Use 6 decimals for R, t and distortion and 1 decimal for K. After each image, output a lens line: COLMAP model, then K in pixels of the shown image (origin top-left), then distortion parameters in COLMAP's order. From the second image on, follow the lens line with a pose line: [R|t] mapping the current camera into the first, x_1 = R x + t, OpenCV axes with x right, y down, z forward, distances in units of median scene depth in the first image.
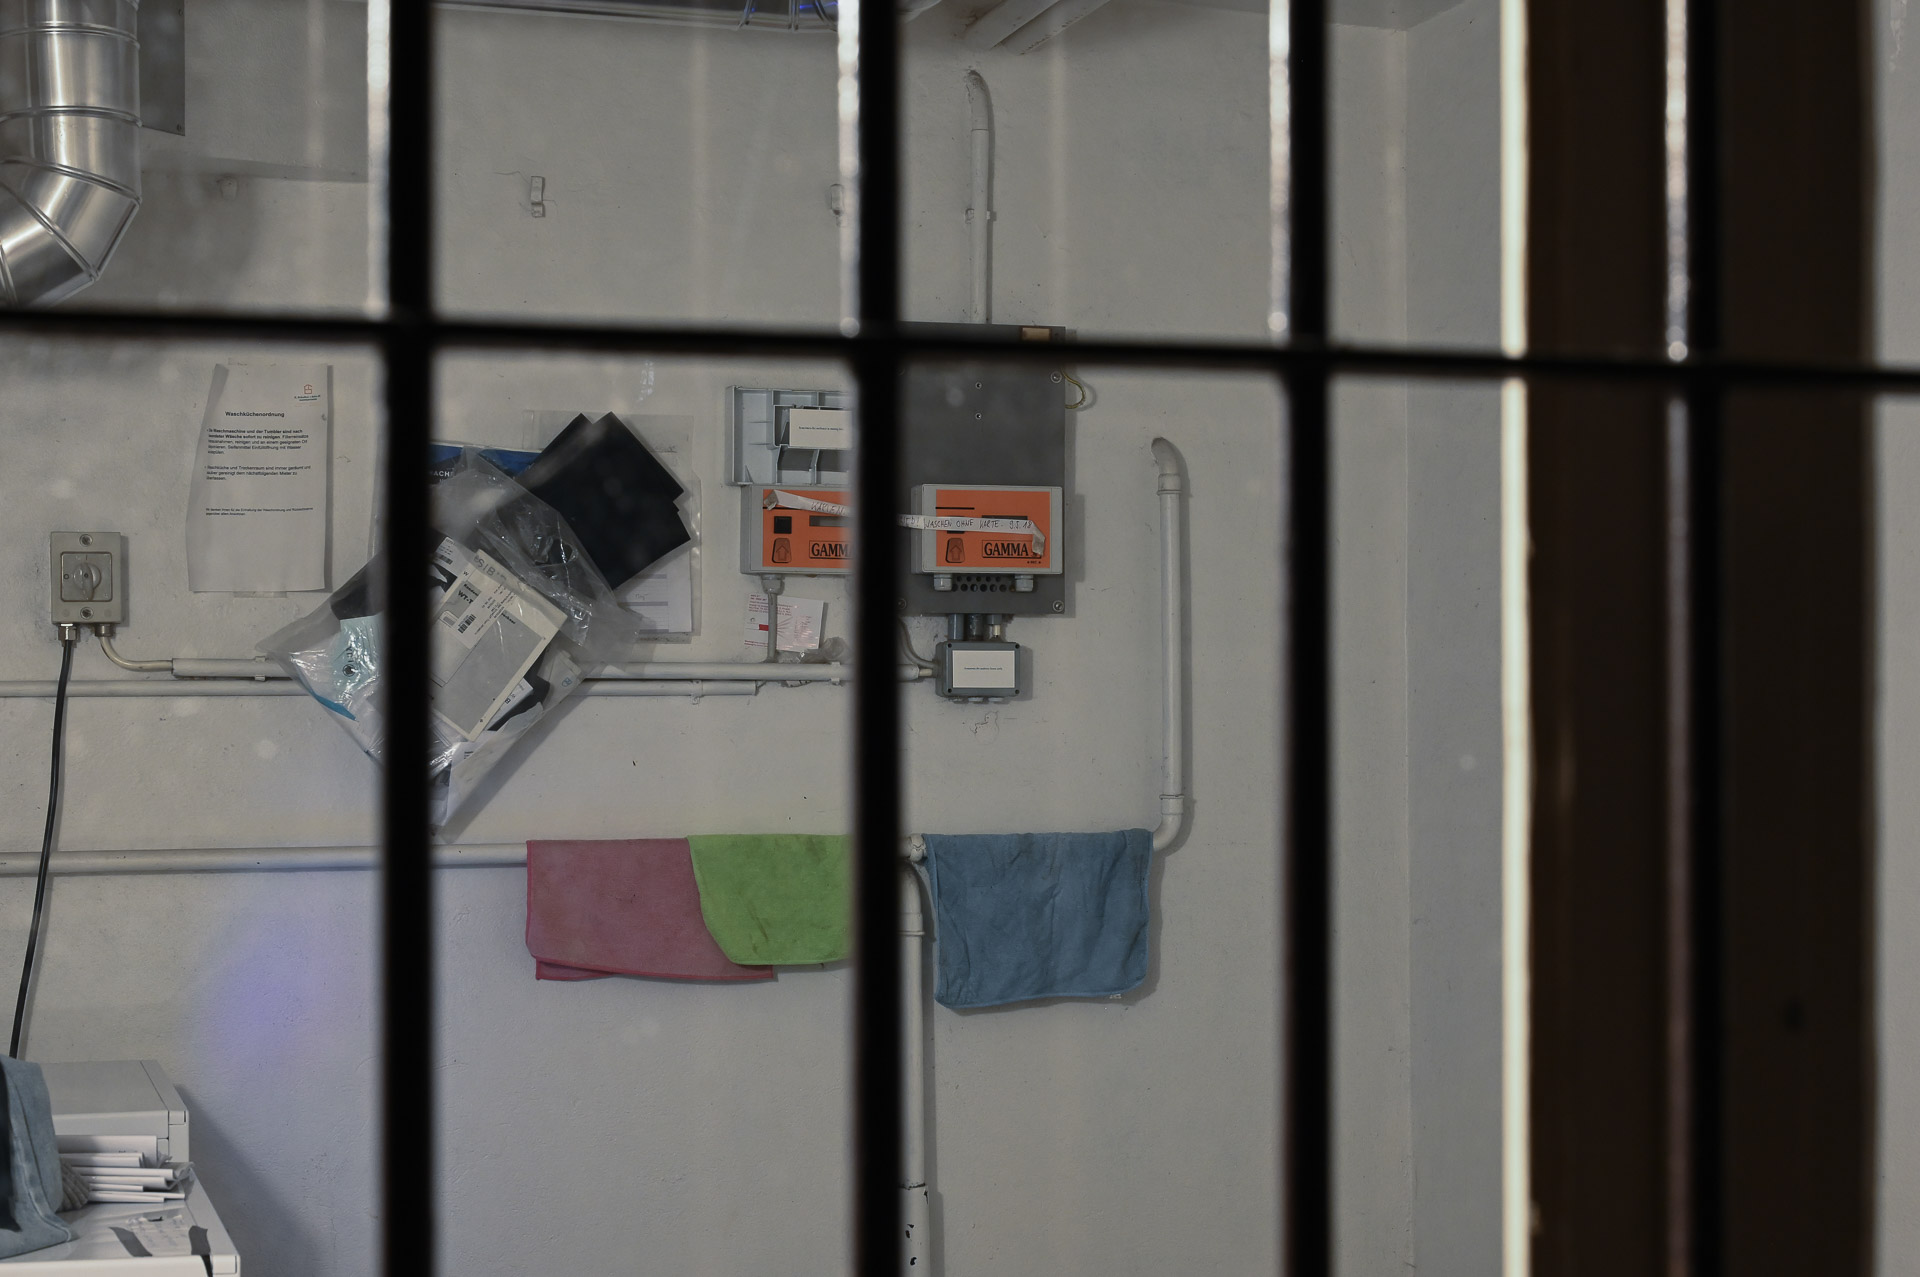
lens RADIAL K [[3213.0, 0, 960.0], [0, 3213.0, 638.5], [0, 0, 1]] dist [0.003721, -0.107348]
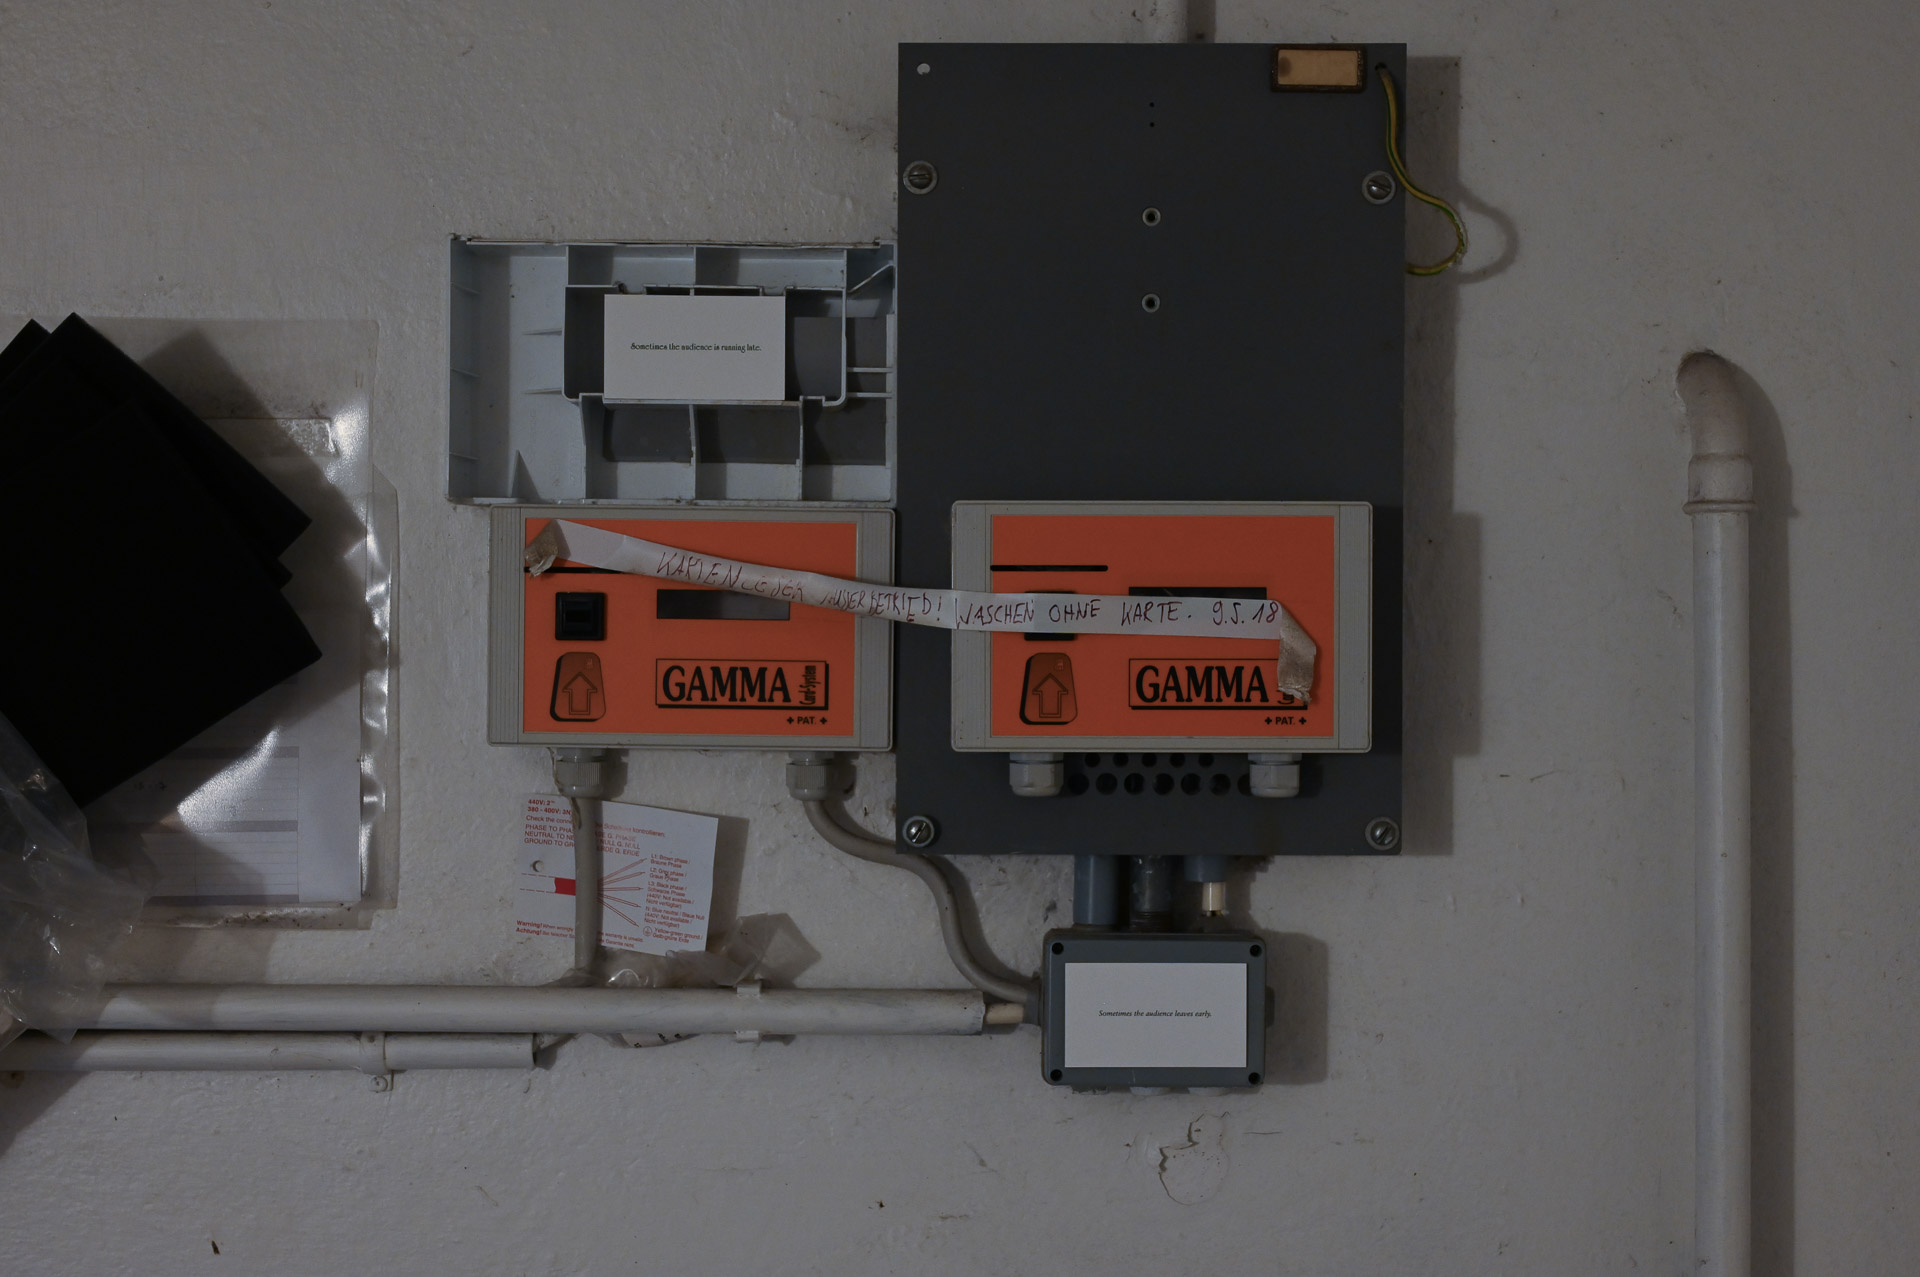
lens RADIAL K [[3213.0, 0, 960.0], [0, 3213.0, 638.5], [0, 0, 1]] dist [0.003721, -0.107348]
pose [[0.958988, 0.005346, -0.283396, 0.087785], [0.002861, 0.999589, 0.028537, -0.042666], [0.283432, -0.028177, 0.958578, 0.658393]]
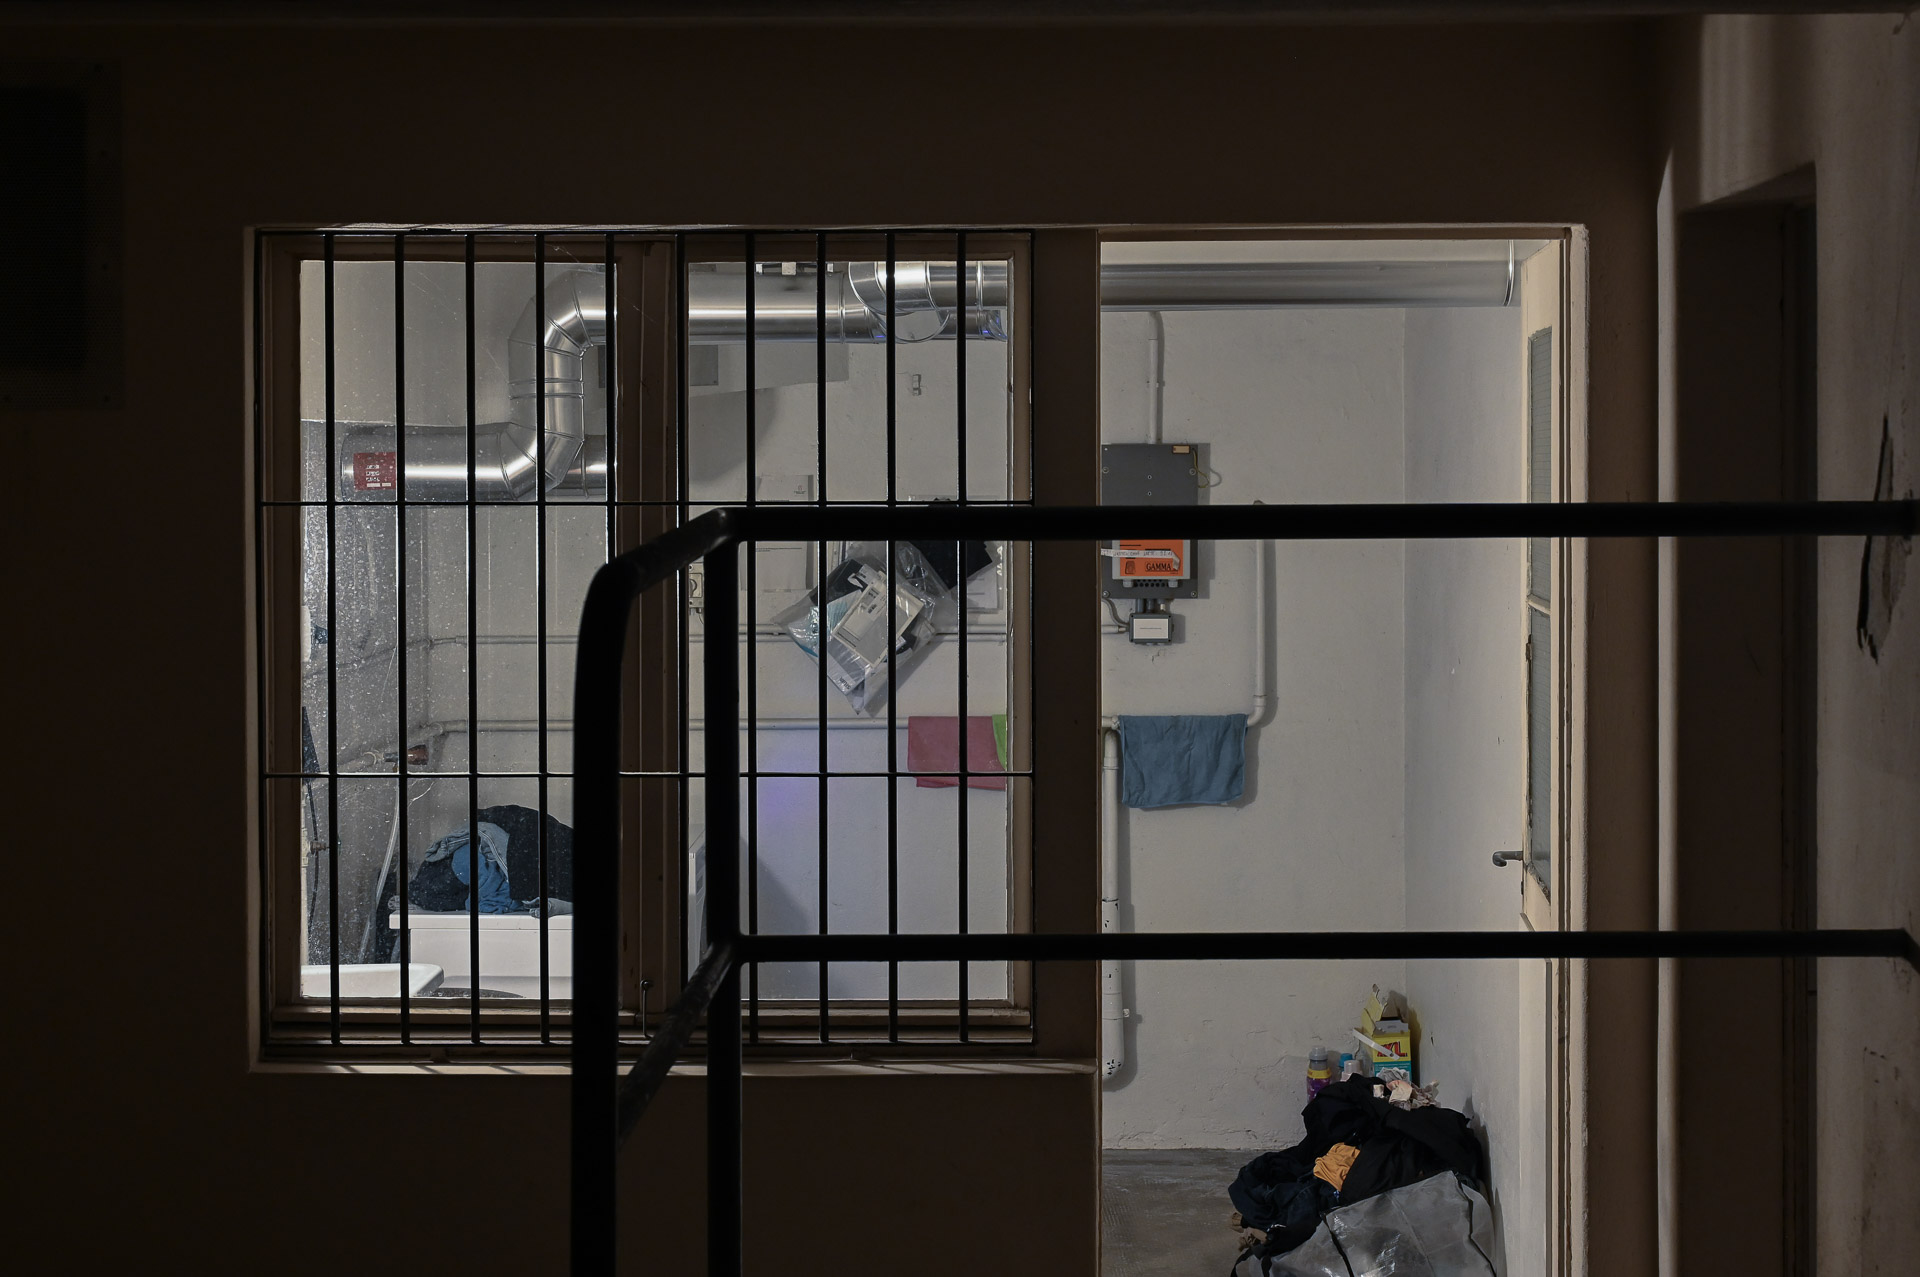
lens RADIAL K [[3159.6, 0, 962.1], [0, 3159.6, 480.3], [0, 0, 1]] dist [-0.015659, -0.021961]
pose [[0.954148, 0.006598, -0.299262, 0.457979], [0.007646, 0.998894, 0.046401, -0.165055], [0.299237, -0.046561, 0.953042, -0.797229]]
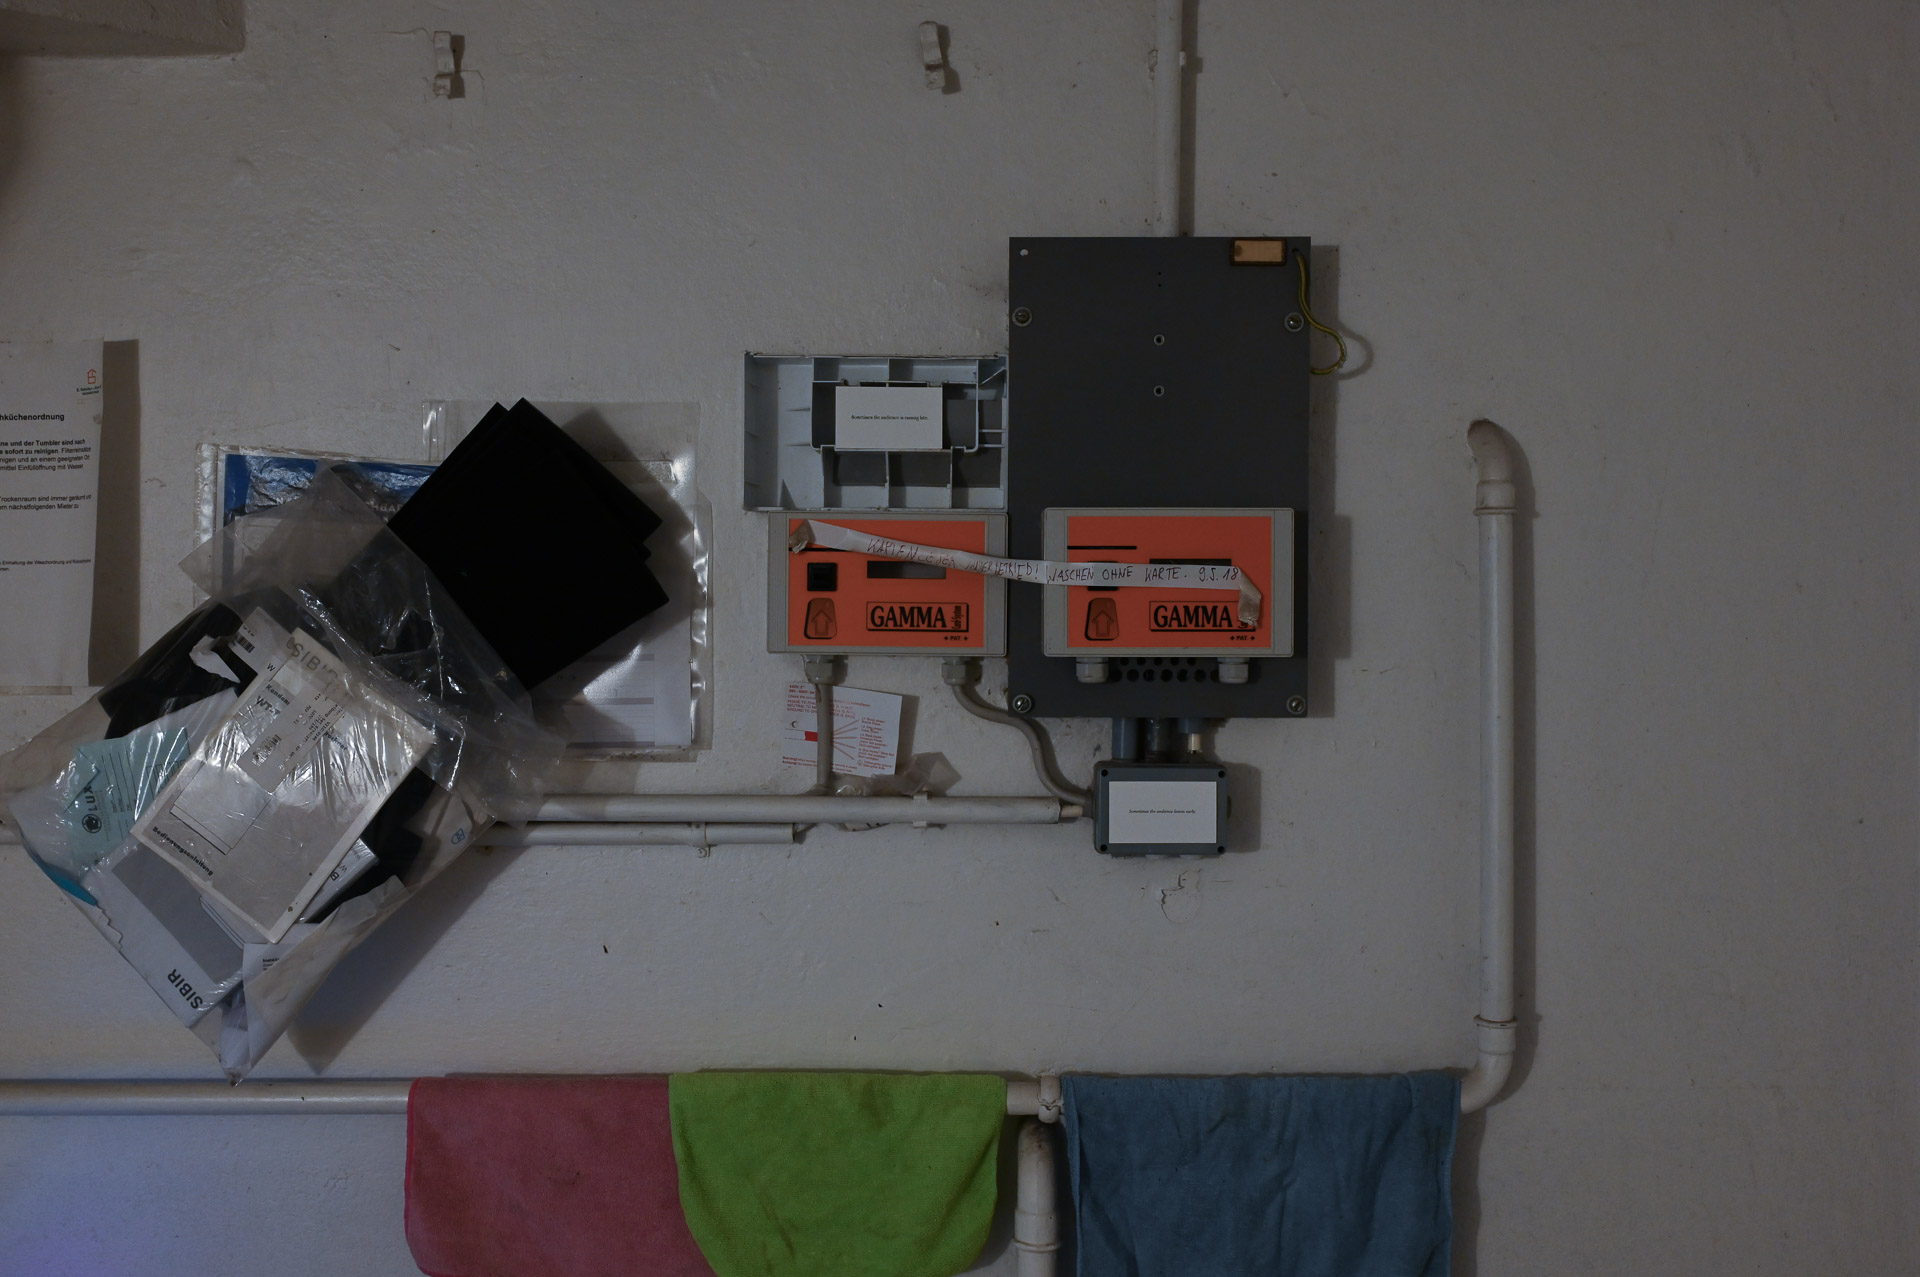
lens RADIAL K [[1762.0, 0, 964.2], [0, 1762.0, 604.1], [0, 0, 1]] dist [-0.006518, -0.002016]
pose [[0.957705, 0.005530, -0.287699, 0.066885], [0.004444, 0.999412, 0.034001, -0.041074], [0.287718, -0.033842, 0.957117, 0.679588]]
